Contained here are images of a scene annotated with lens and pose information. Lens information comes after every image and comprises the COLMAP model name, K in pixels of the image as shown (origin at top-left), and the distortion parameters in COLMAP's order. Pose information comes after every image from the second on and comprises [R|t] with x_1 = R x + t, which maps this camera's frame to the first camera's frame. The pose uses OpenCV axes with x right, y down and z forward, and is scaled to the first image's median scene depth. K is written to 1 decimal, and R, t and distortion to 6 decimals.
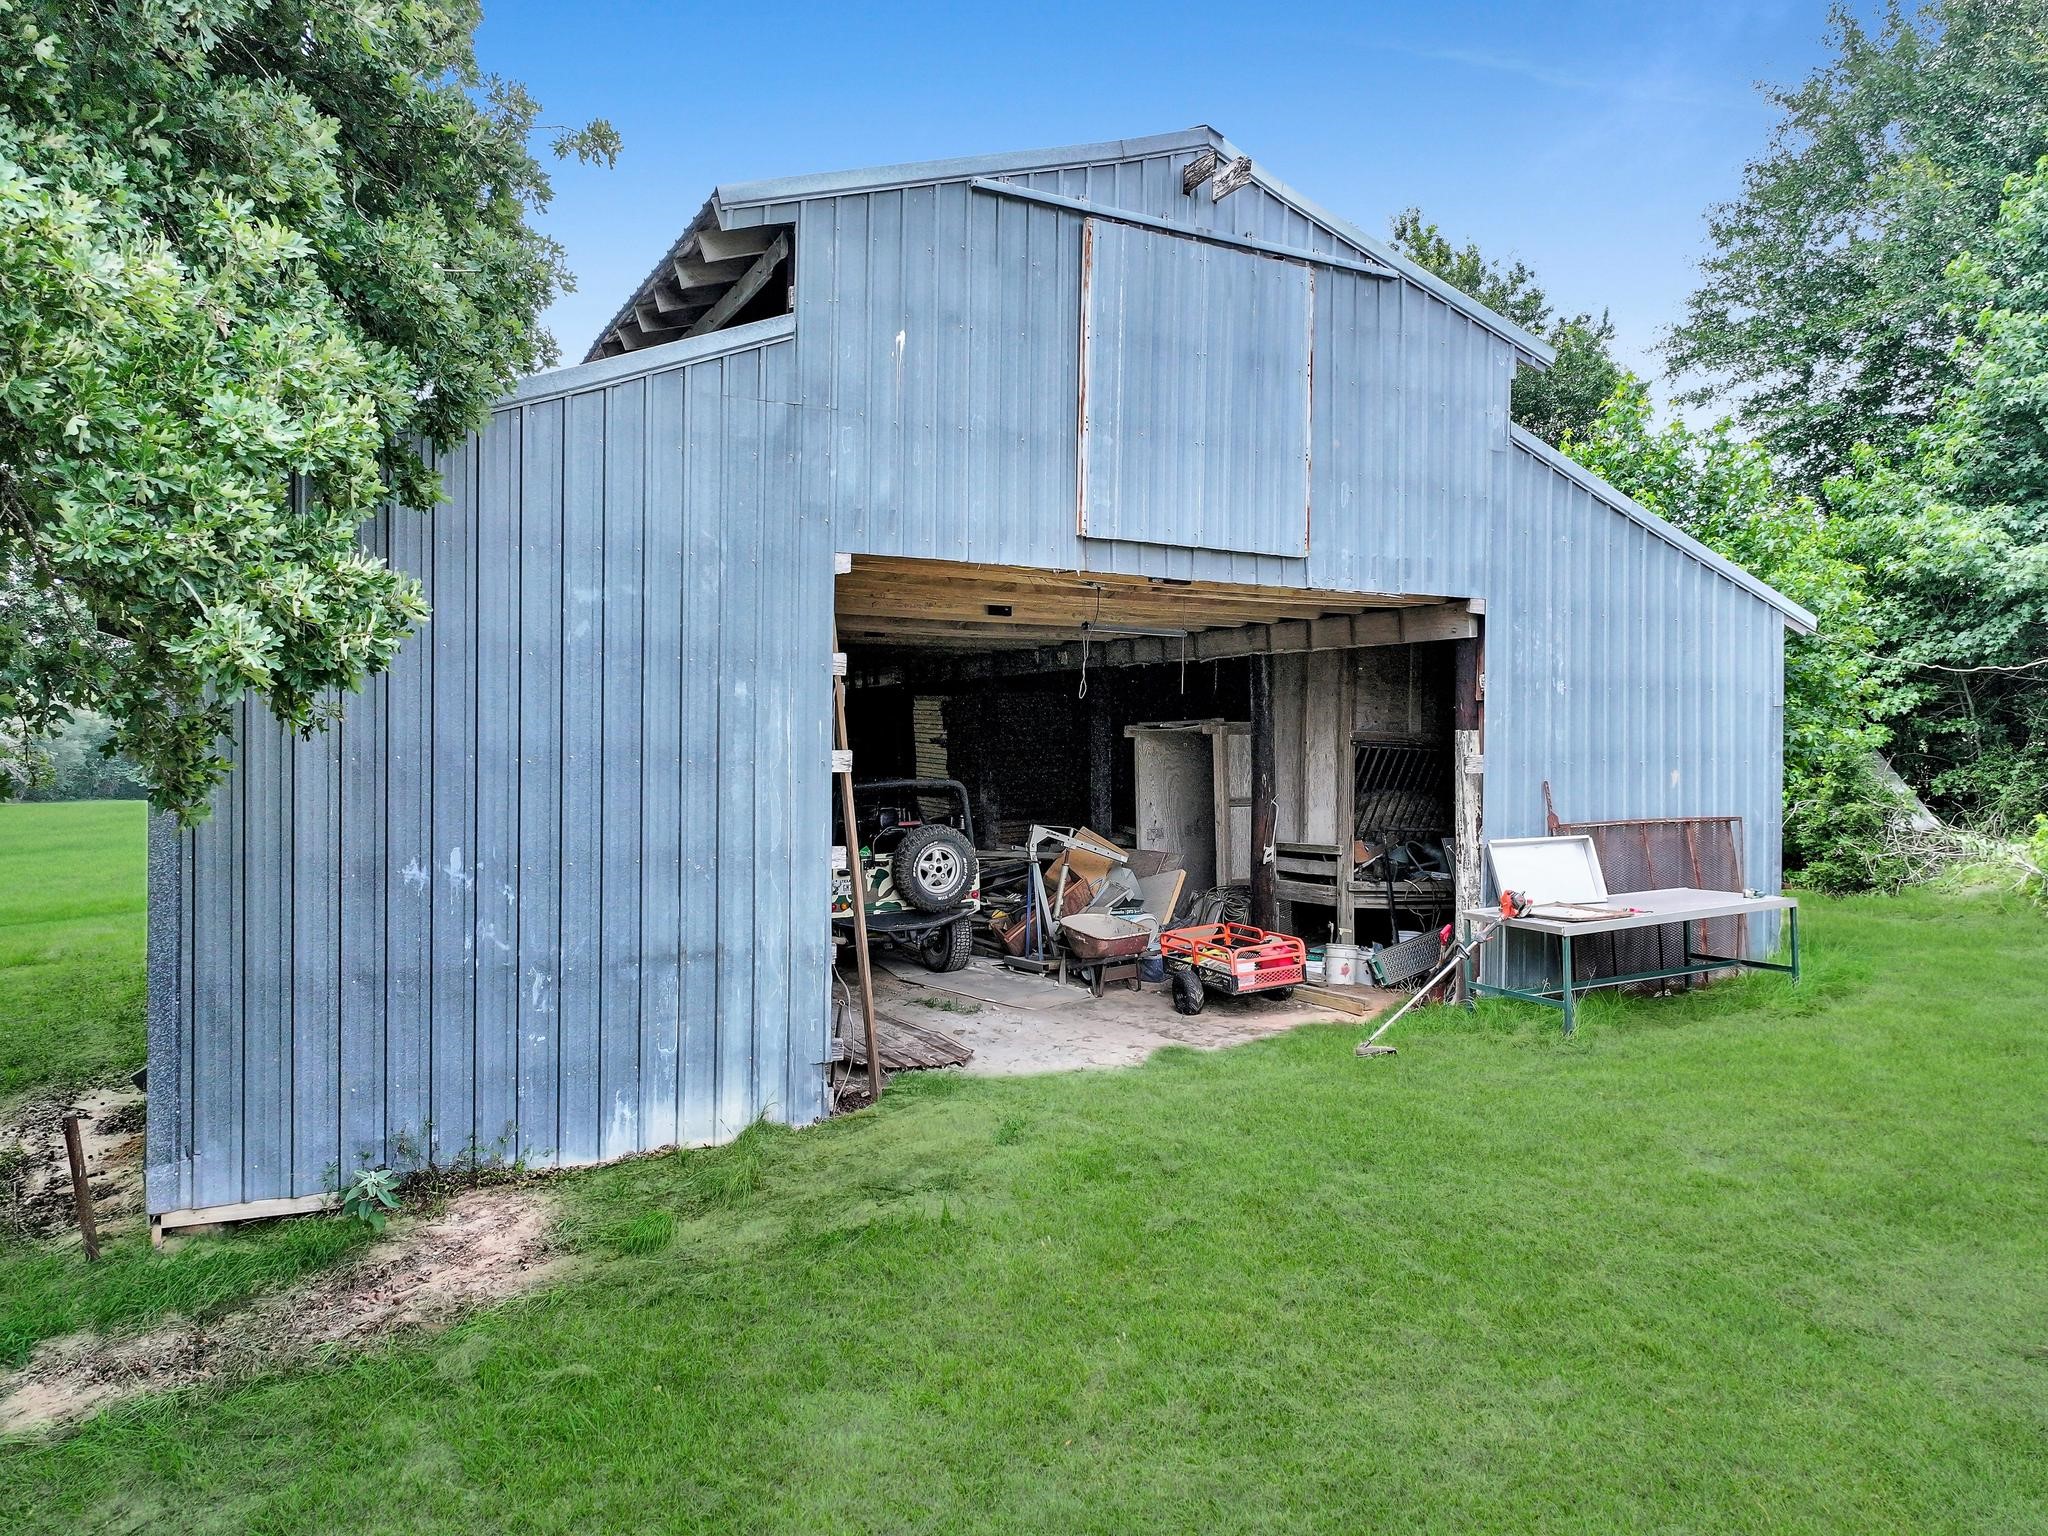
lens RADIAL K [[1497.3, 0, 1024.0], [0, 1497.3, 768.0], [0, 0, 1]] dist [0.009396, 0.036217]
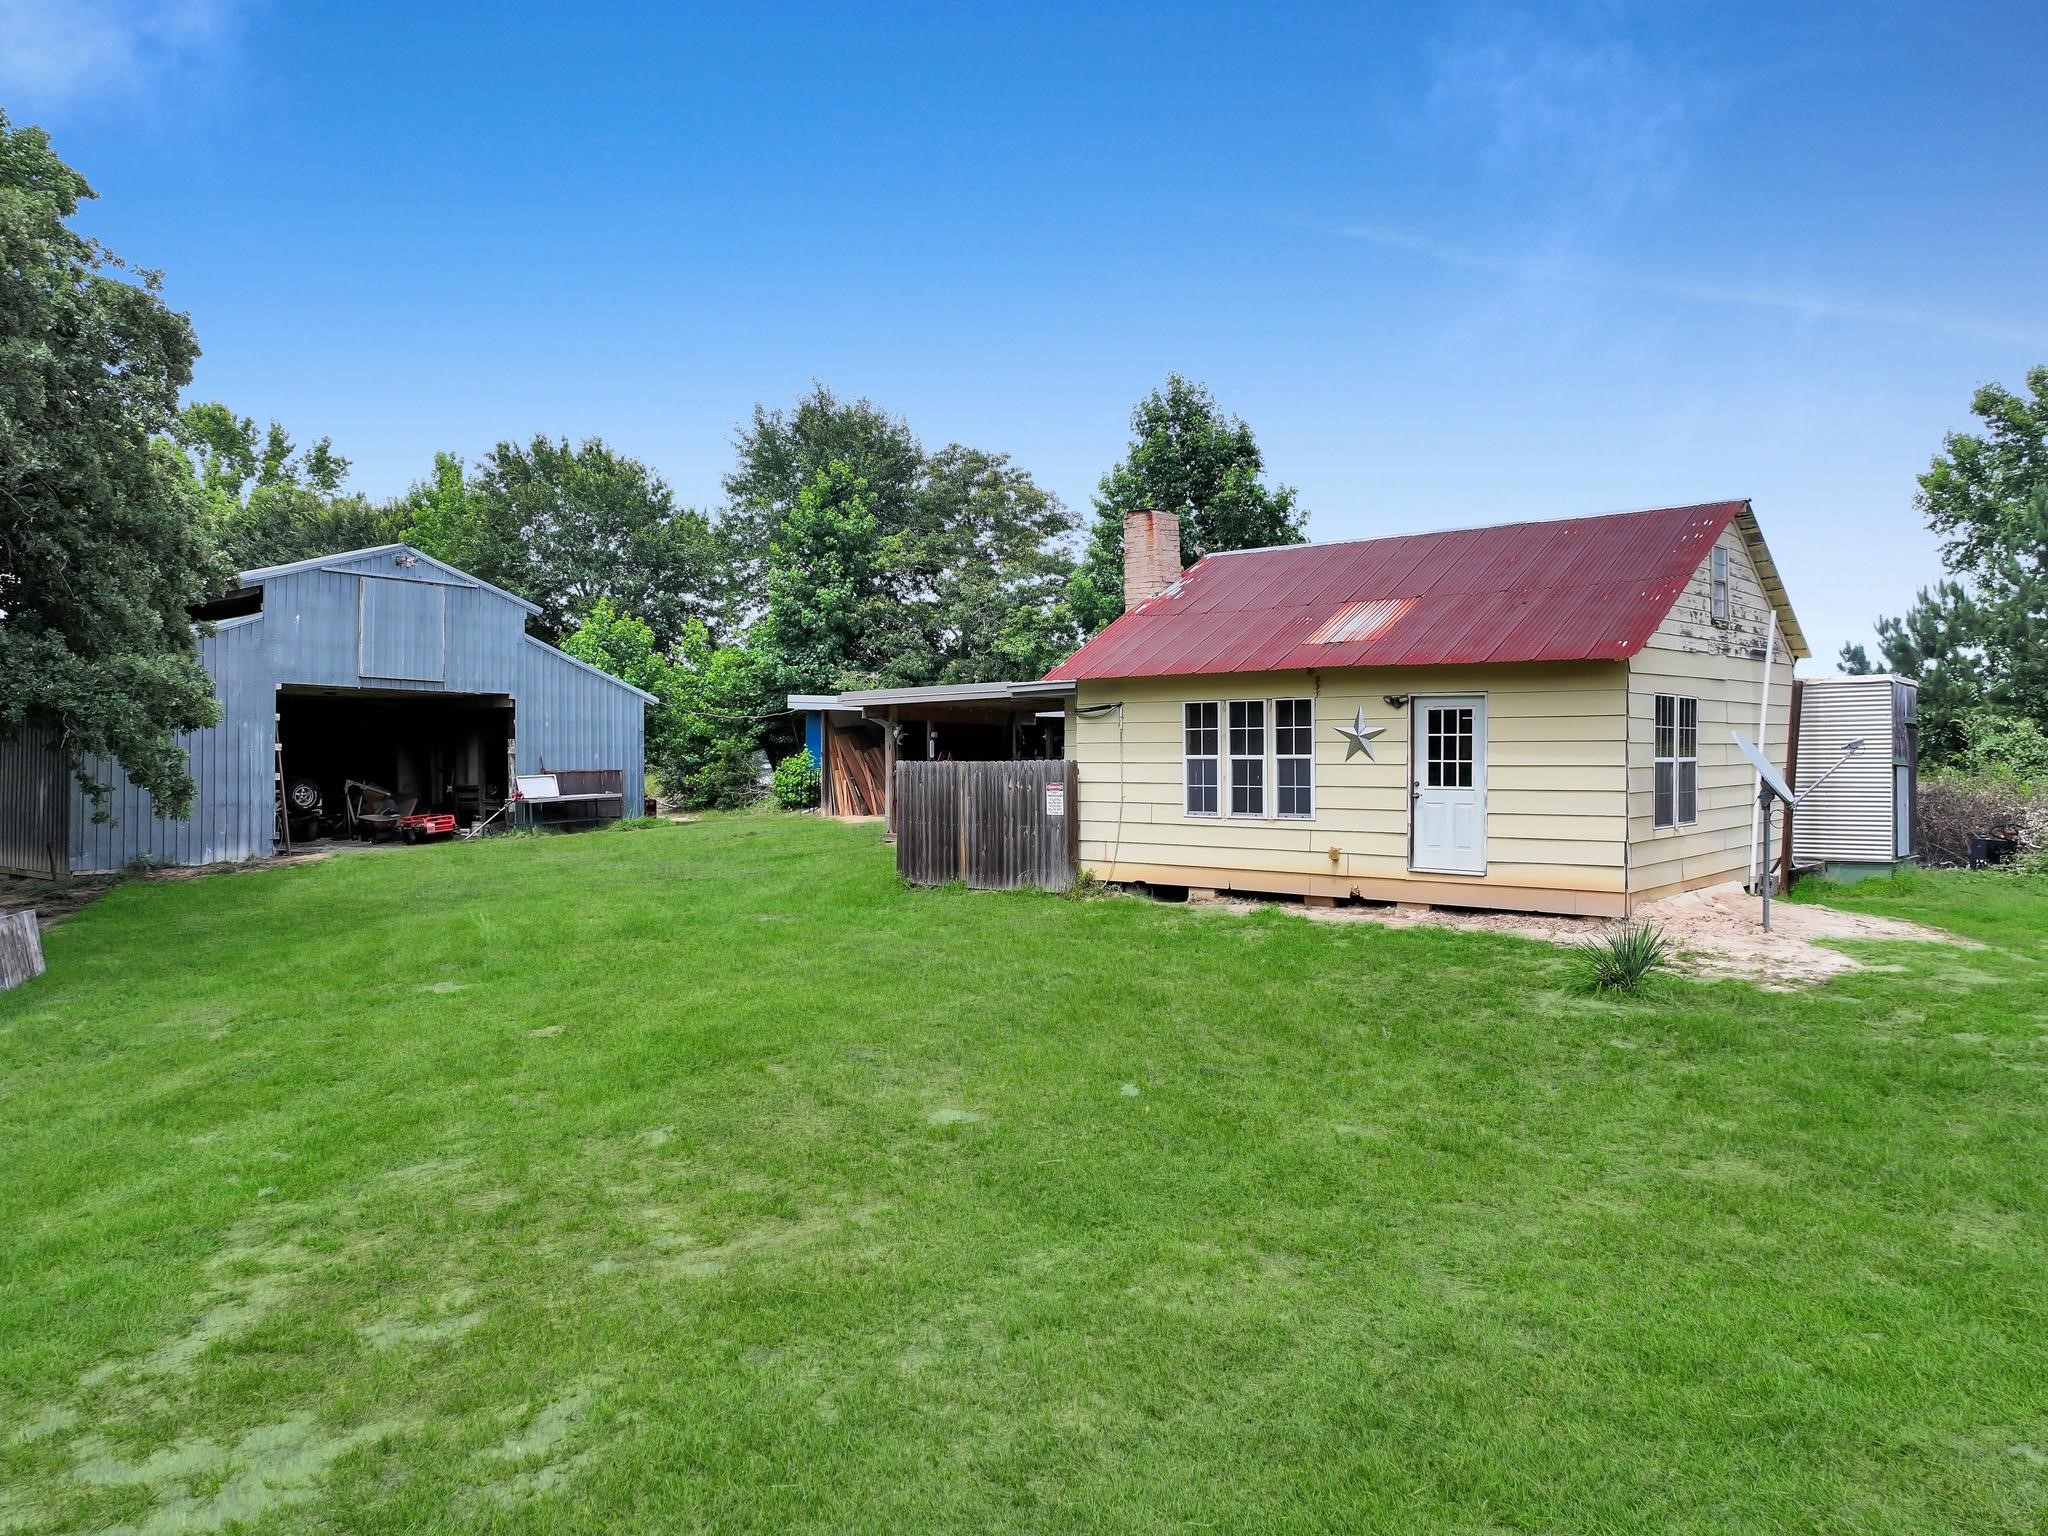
lens RADIAL K [[1497.3, 0, 1024.0], [0, 1497.3, 768.0], [0, 0, 1]] dist [0.009396, 0.036217]
pose [[0.912205, -0.007512, 0.409665, 0.015076], [0.014397, 0.999802, -0.013724, 0.096811], [-0.409481, 0.018417, 0.912133, -2.337843]]
